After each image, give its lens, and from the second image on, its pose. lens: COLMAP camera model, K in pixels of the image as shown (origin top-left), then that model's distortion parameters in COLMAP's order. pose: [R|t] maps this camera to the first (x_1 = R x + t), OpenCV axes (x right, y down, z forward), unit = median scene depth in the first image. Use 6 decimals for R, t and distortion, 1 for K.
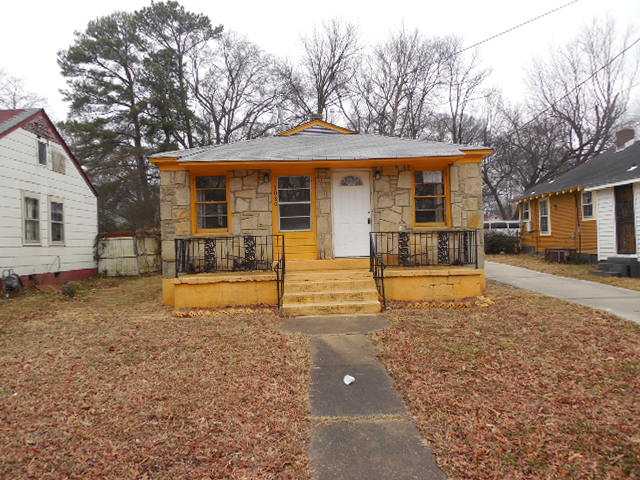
lens RADIAL K [[466.9, 0, 303.8], [0, 466.9, 239.2], [0, 0, 1]] dist [-0.017801, -0.004314]
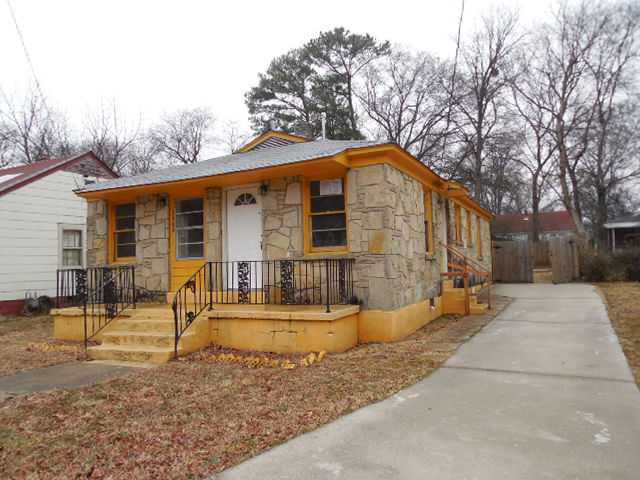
lens RADIAL K [[466.9, 0, 303.8], [0, 466.9, 239.2], [0, 0, 1]] dist [-0.017801, -0.004314]
pose [[0.893995, -0.027151, -0.447254, 0.577909], [0.011487, 0.999223, -0.037698, -0.019699], [0.447930, 0.028565, 0.893612, 0.295237]]
